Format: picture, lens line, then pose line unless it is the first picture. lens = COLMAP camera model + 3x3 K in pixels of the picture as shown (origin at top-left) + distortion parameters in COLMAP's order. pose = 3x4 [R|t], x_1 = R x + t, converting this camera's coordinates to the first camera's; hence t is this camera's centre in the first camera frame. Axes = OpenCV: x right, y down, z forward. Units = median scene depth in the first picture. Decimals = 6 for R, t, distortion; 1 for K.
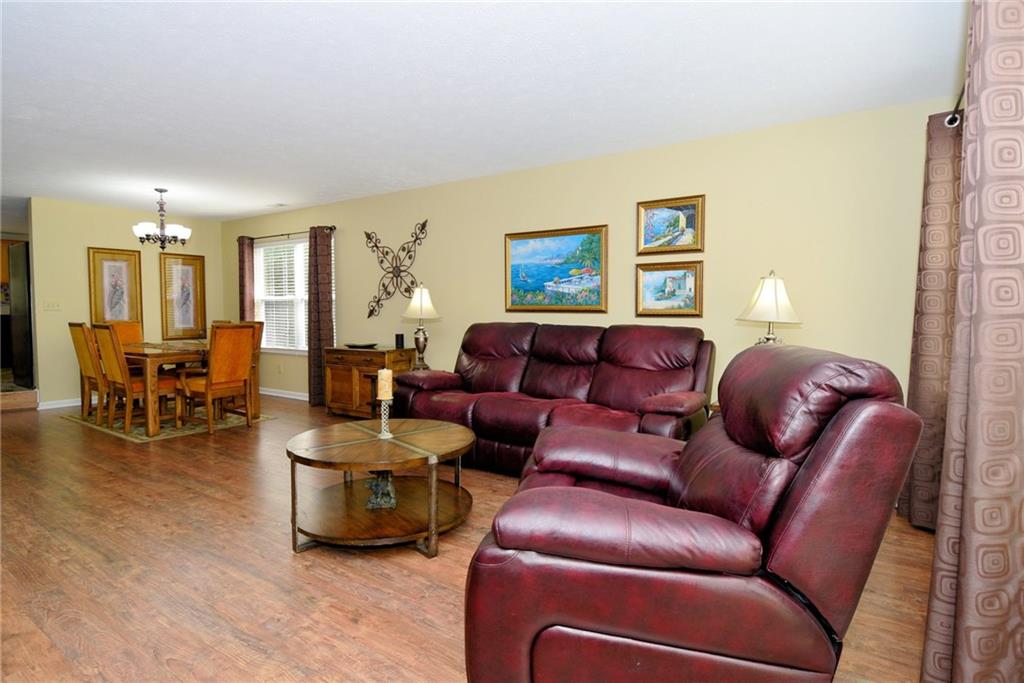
lens RADIAL K [[537.9, 0, 511.4], [0, 537.9, 338.0], [0, 0, 1]] dist [0.025864, -0.032081]
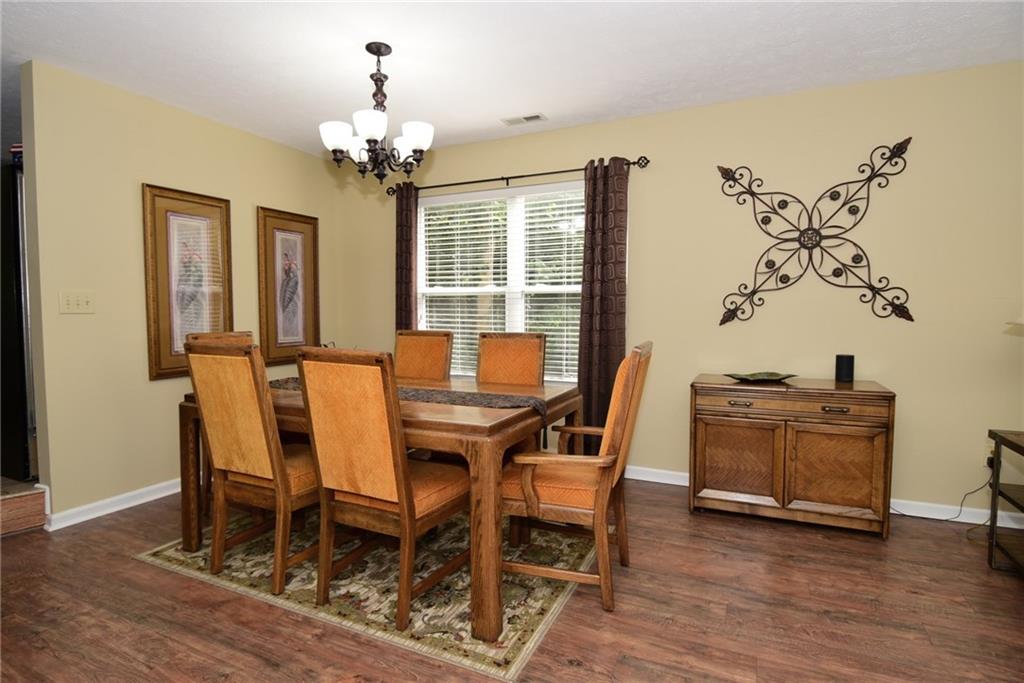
lens RADIAL K [[537.9, 0, 511.4], [0, 537.9, 338.0], [0, 0, 1]] dist [0.025864, -0.032081]
pose [[0.988119, -0.010277, 0.153346, -0.548200], [0.010079, 0.999947, 0.002069, -0.026338], [-0.153359, -0.000499, 0.988170, 0.477596]]
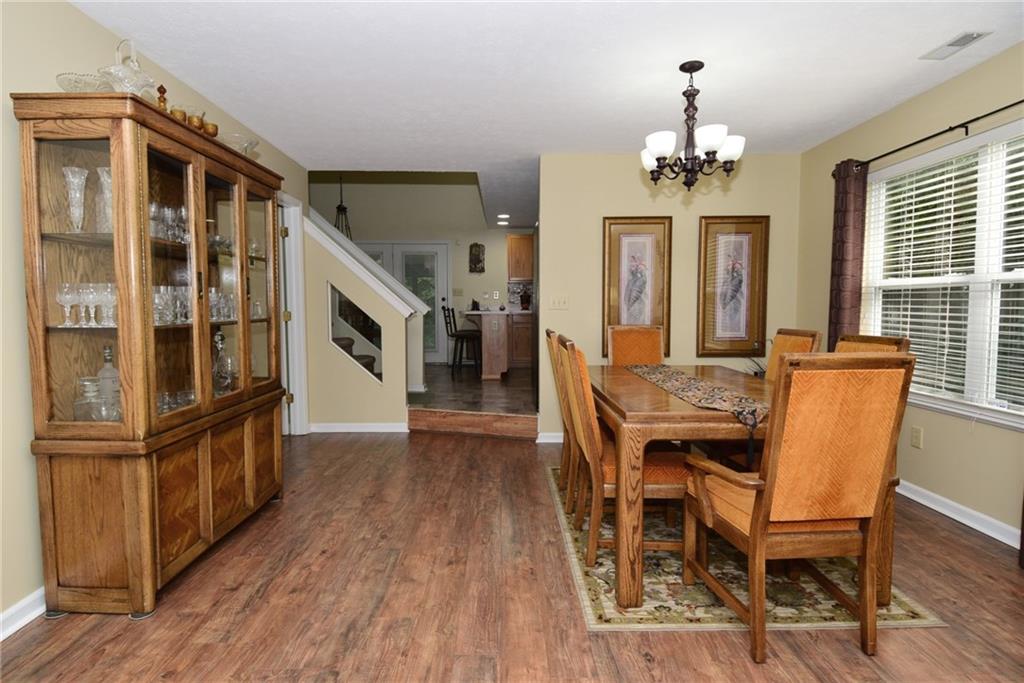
lens RADIAL K [[533.2, 0, 495.6], [0, 533.2, 345.8], [0, 0, 1]] dist [-0.002642, -0.001473]
pose [[0.552563, 0.057797, -0.831465, -0.295570], [-0.039733, 0.998285, 0.042988, -0.029130], [0.832524, 0.009283, 0.553912, 0.526347]]
